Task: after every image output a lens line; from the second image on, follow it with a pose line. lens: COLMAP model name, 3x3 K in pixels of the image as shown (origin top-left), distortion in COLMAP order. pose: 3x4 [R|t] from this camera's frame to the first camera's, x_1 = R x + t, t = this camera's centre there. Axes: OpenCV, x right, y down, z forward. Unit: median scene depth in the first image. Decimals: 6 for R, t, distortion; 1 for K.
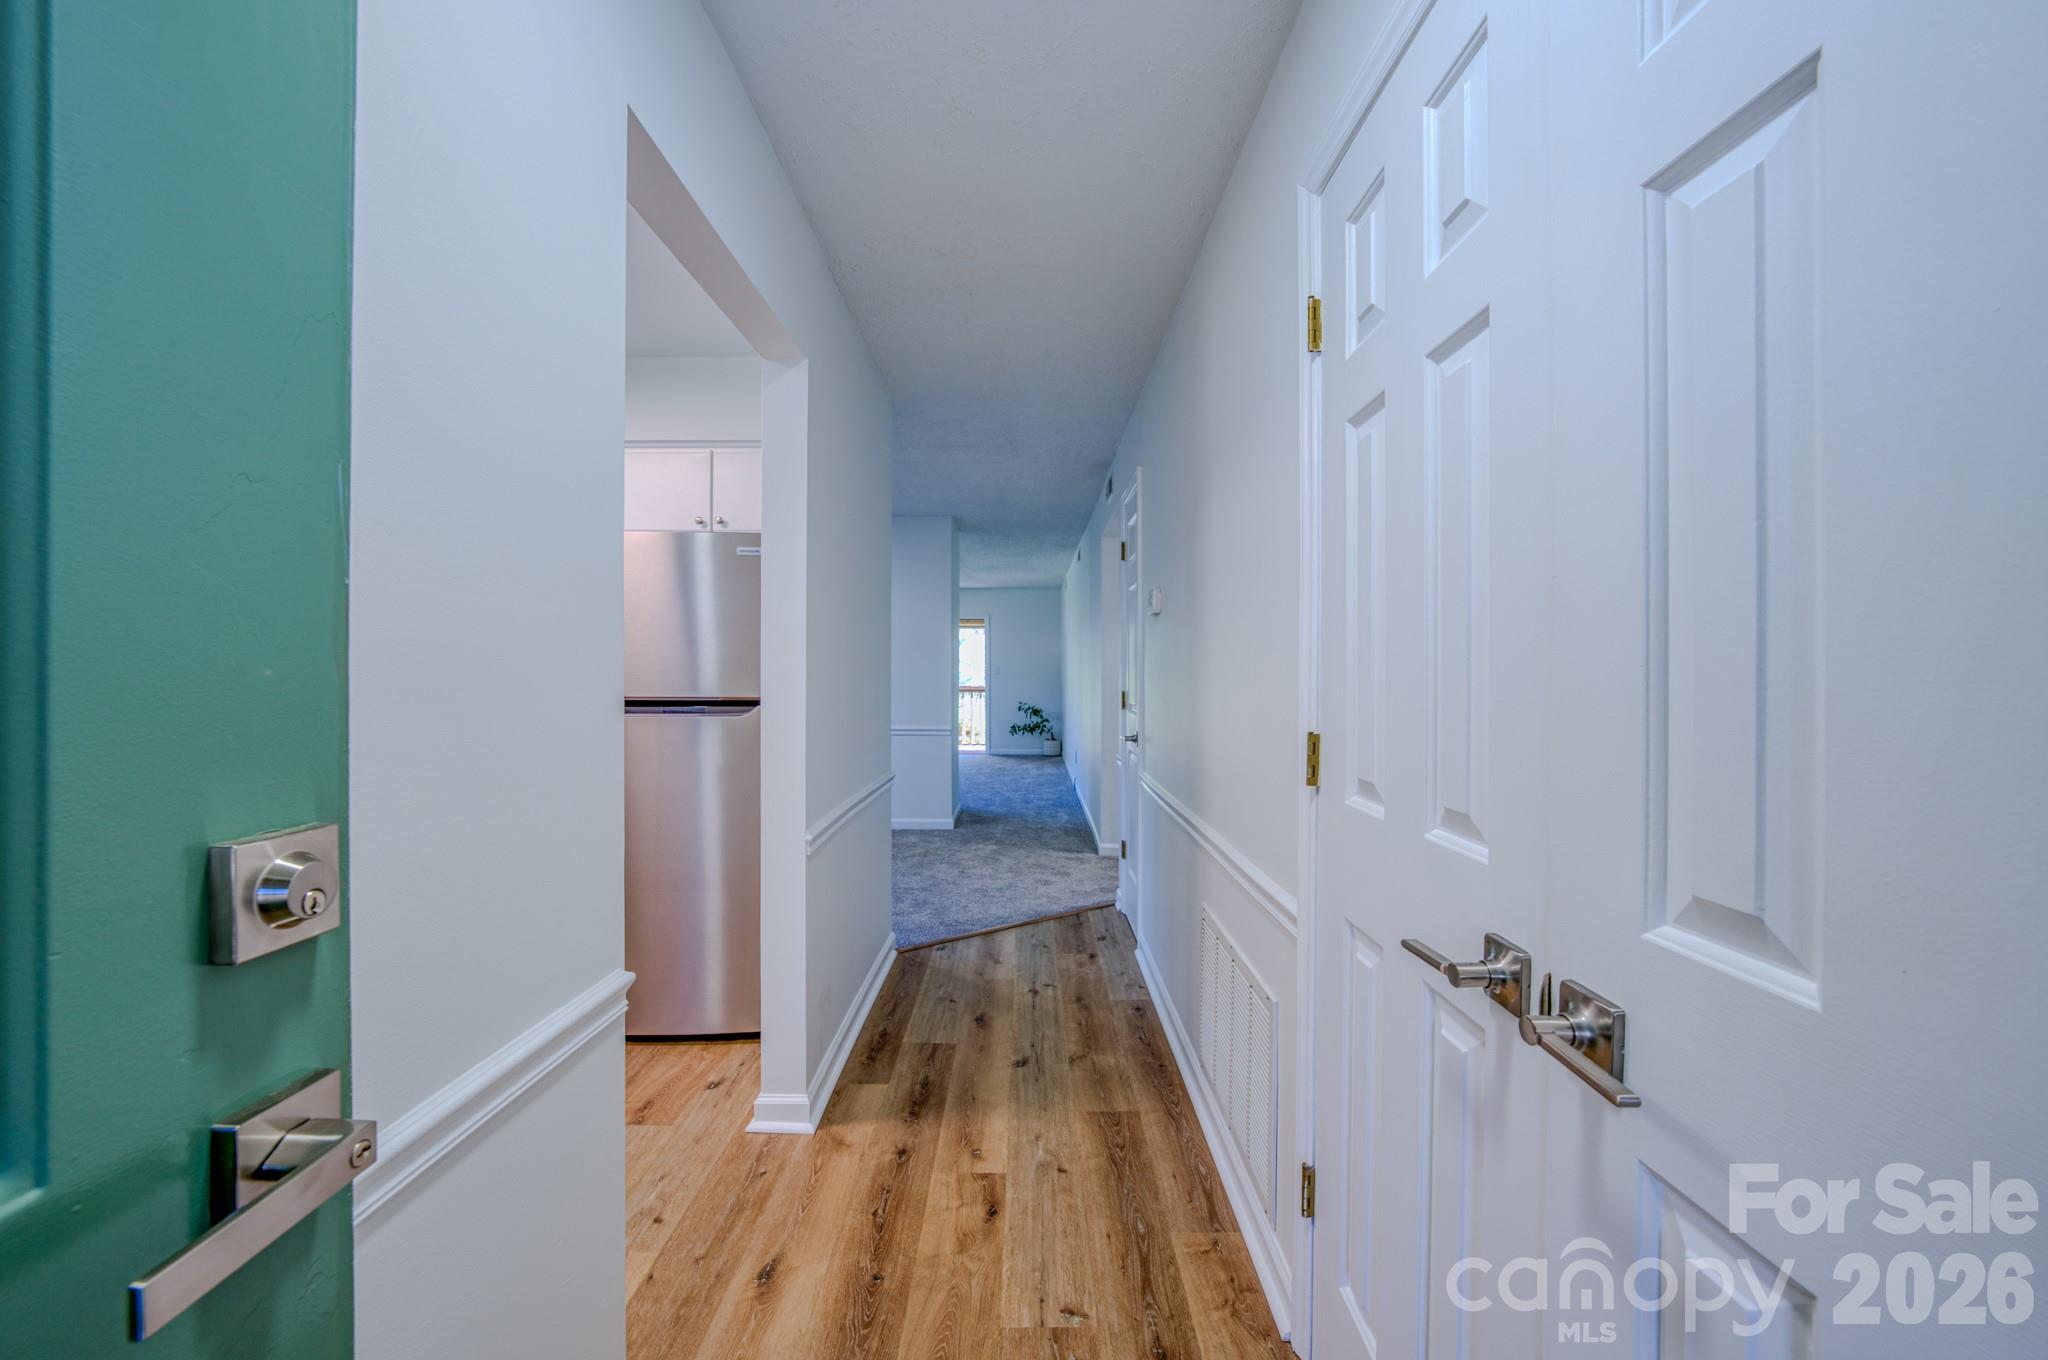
lens RADIAL K [[765.6, 0, 1024.0], [0, 765.6, 680.0], [0, 0, 1]] dist [0.000010, -0.000001]
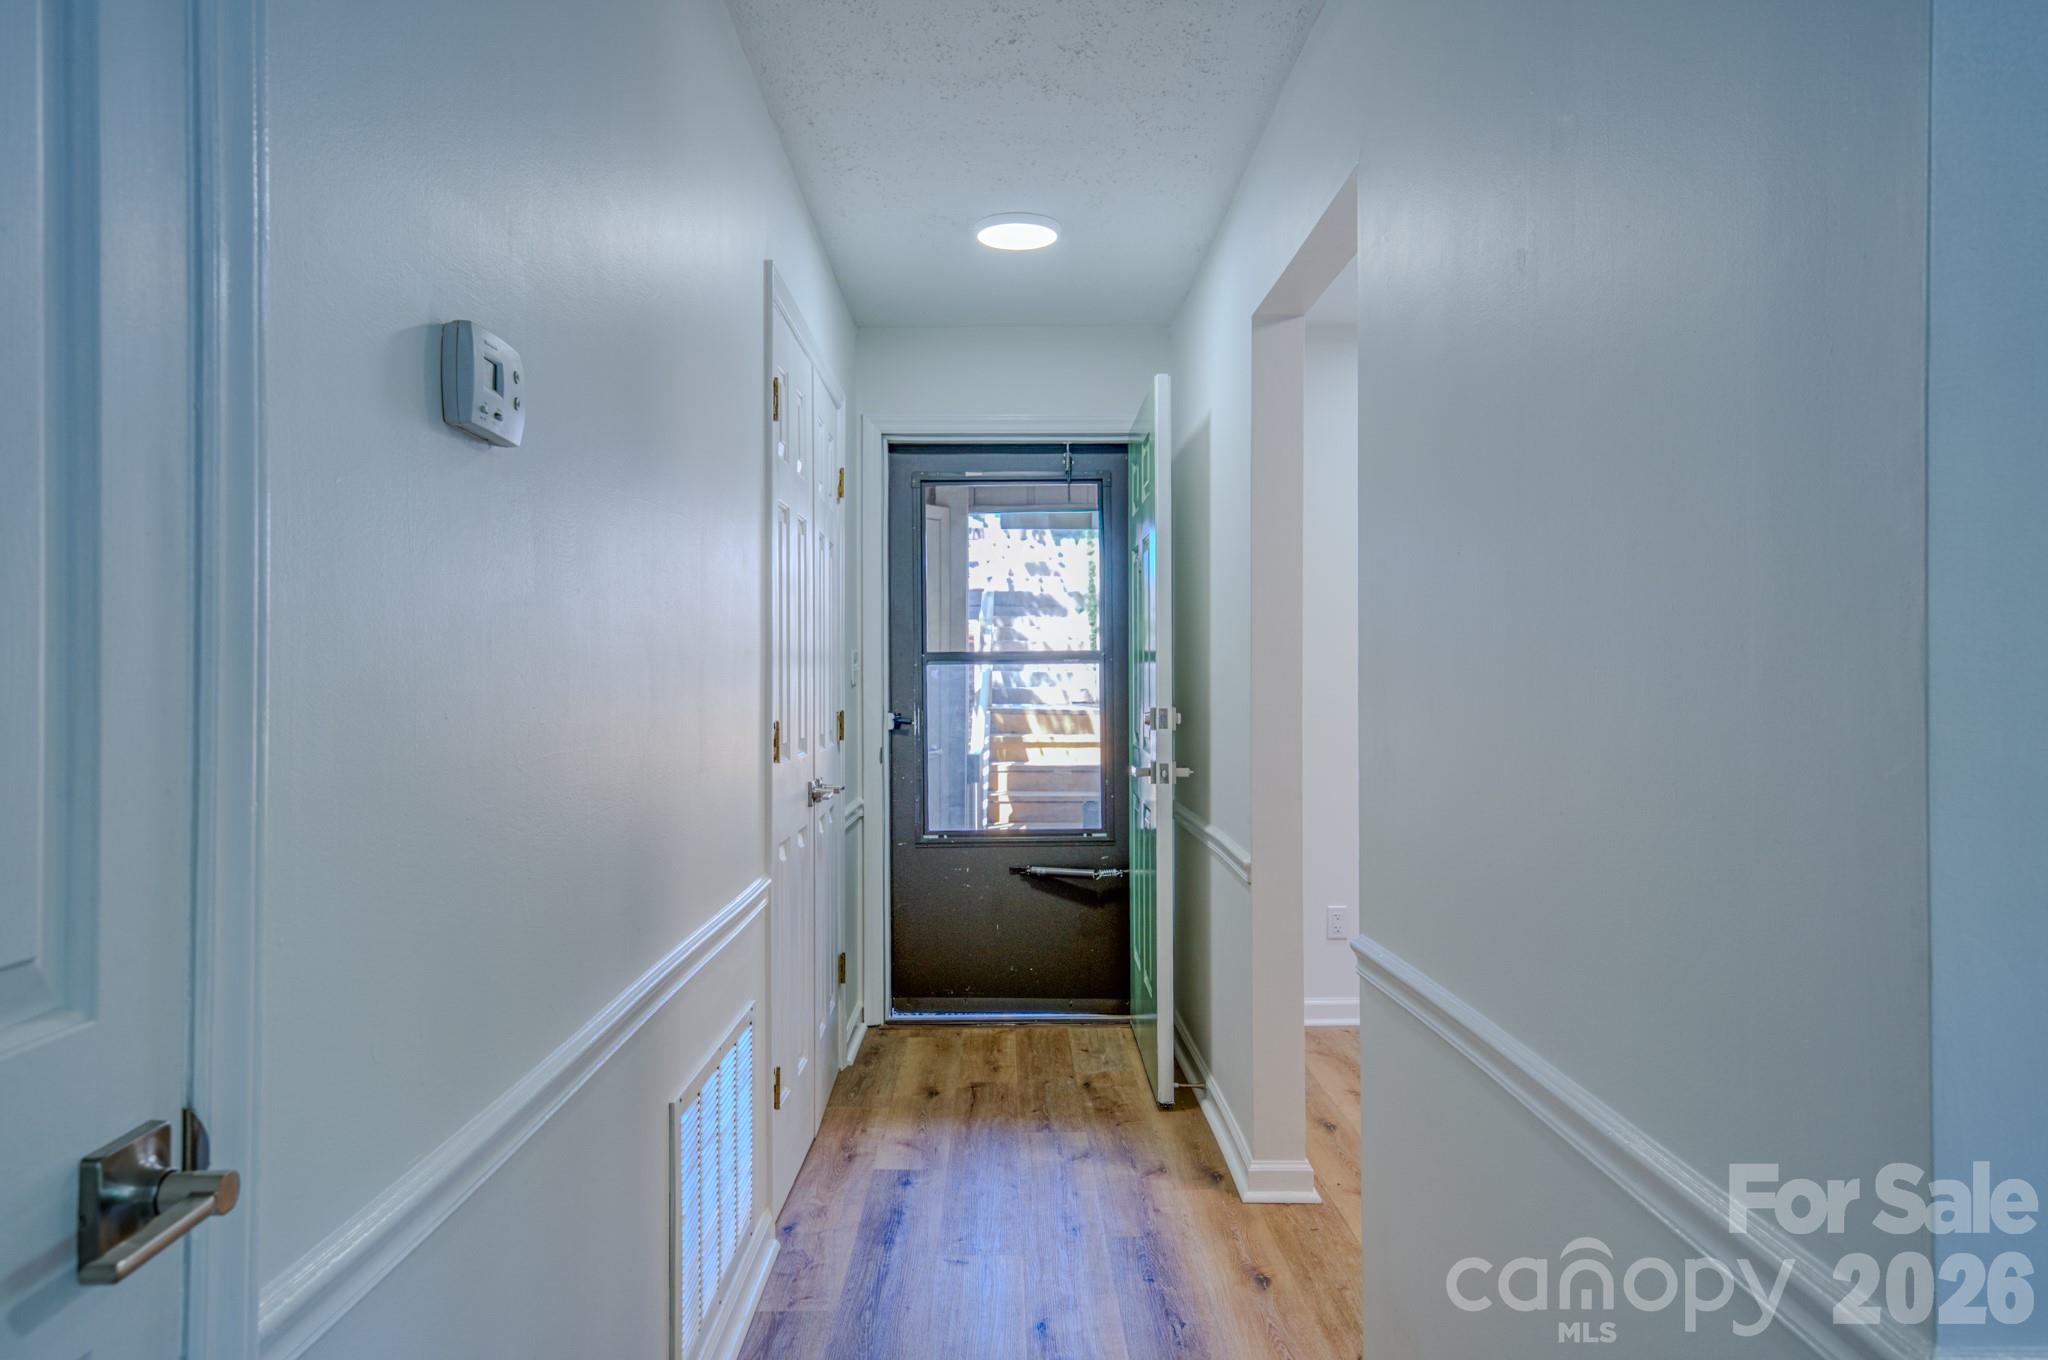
lens RADIAL K [[1276.8, 0, 1024.0], [0, 1276.8, 680.0], [0, 0, 1]] dist [0.023108, 0.001750]
pose [[-0.999818, 0.002558, -0.018908, 0.001920], [0.002398, 0.999961, 0.008522, -0.013376], [0.018929, 0.008476, -0.999785, 2.498469]]
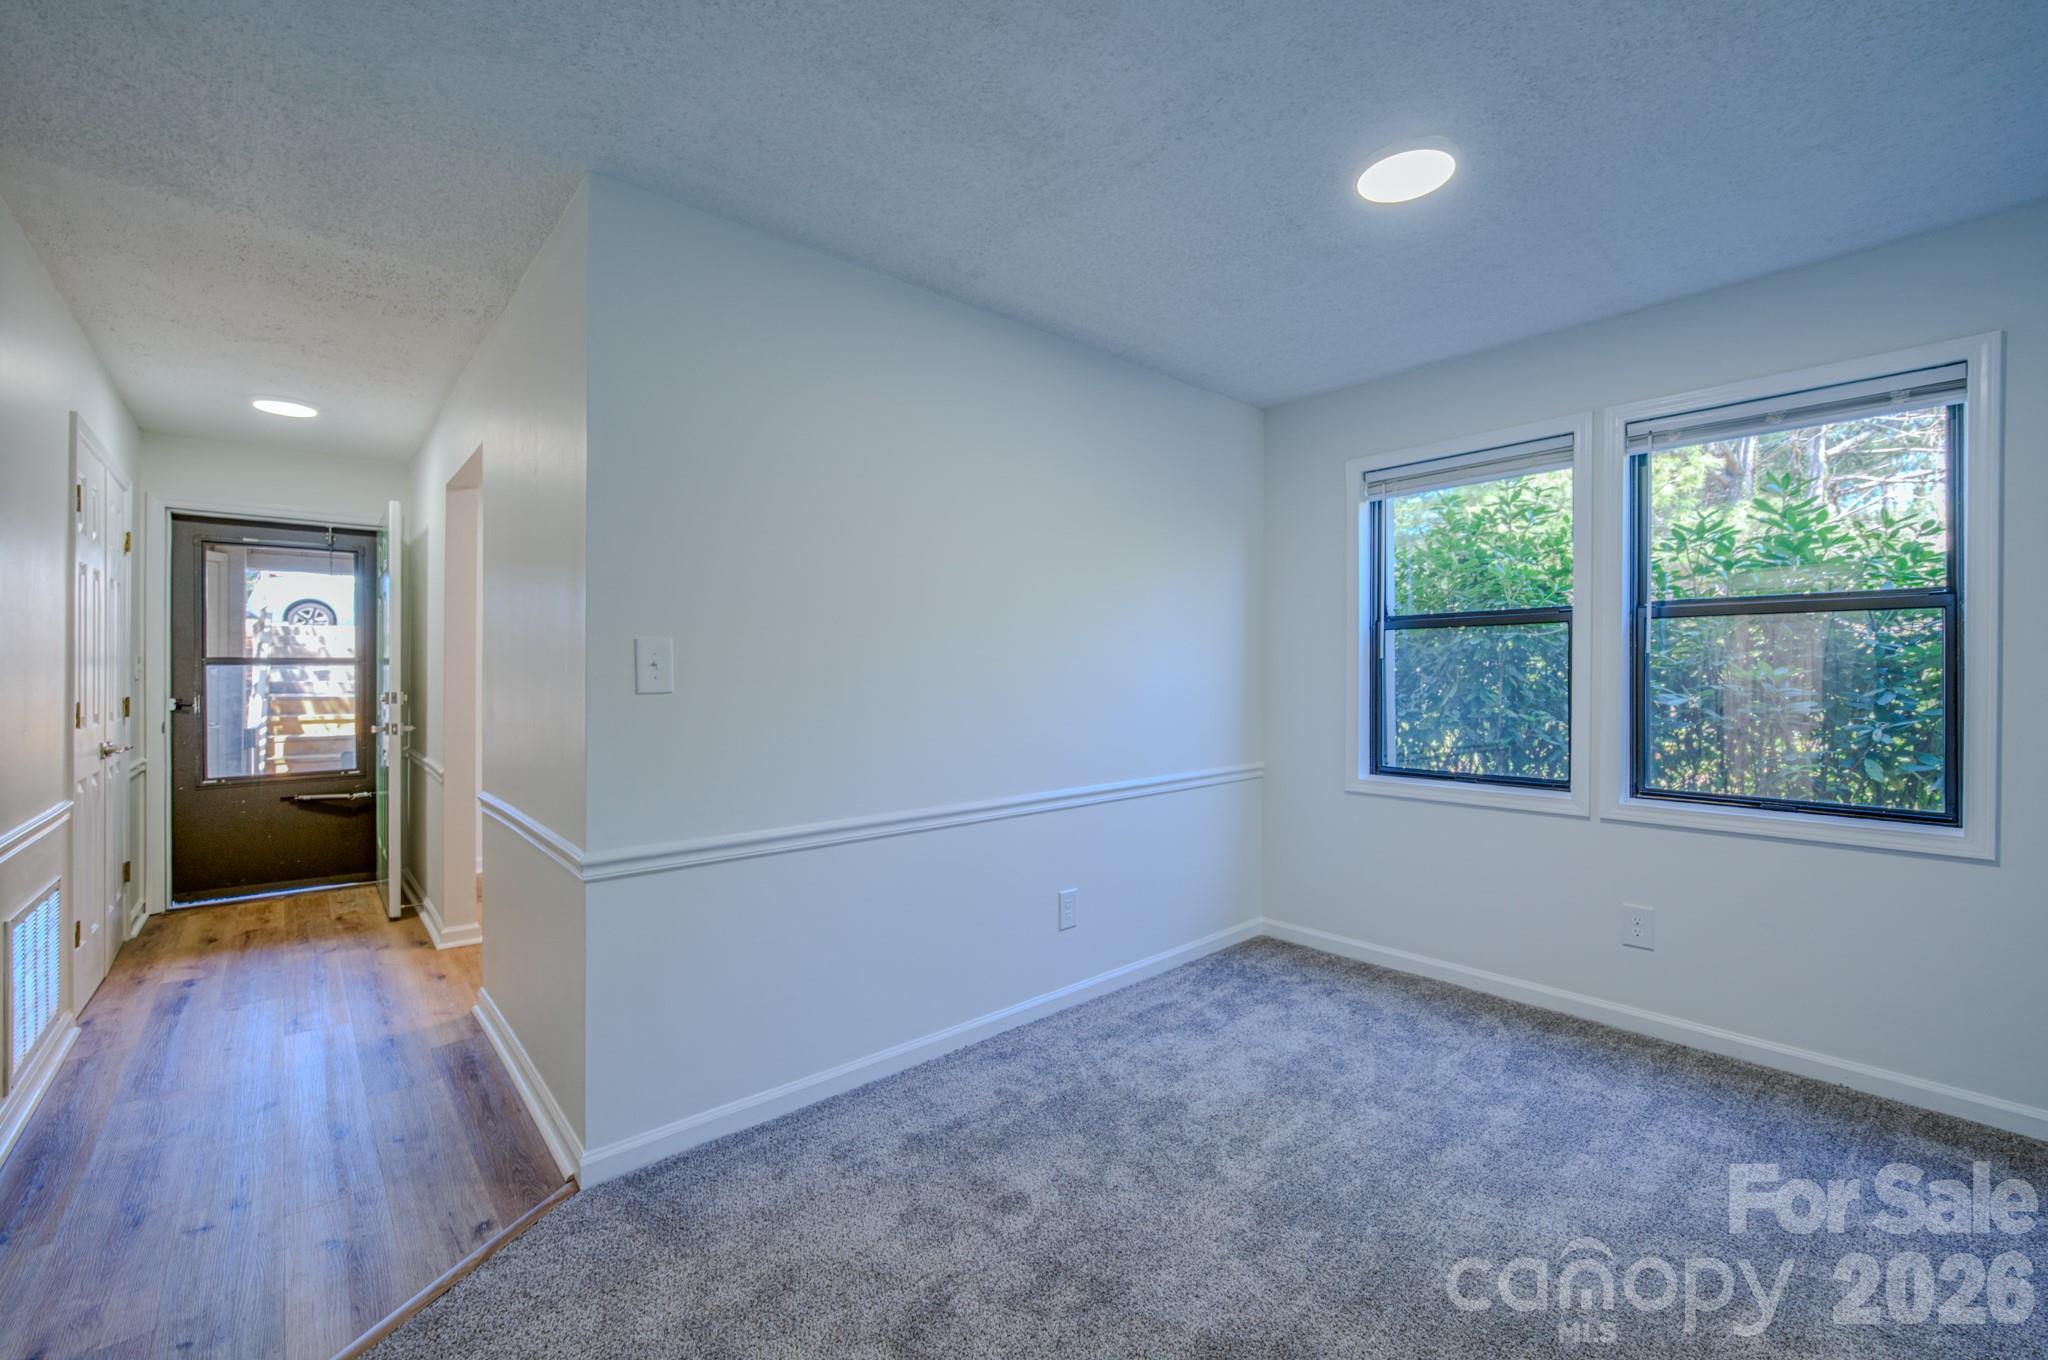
lens RADIAL K [[855.6, 0, 1017.2], [0, 855.6, 671.7], [0, 0, 1]] dist [-0.002679, 0.003352]
pose [[-0.760381, -0.001151, -0.649476, -0.030091], [-0.002877, 0.999995, 0.001596, -0.016317], [0.649471, 0.003082, -0.760380, 3.418522]]
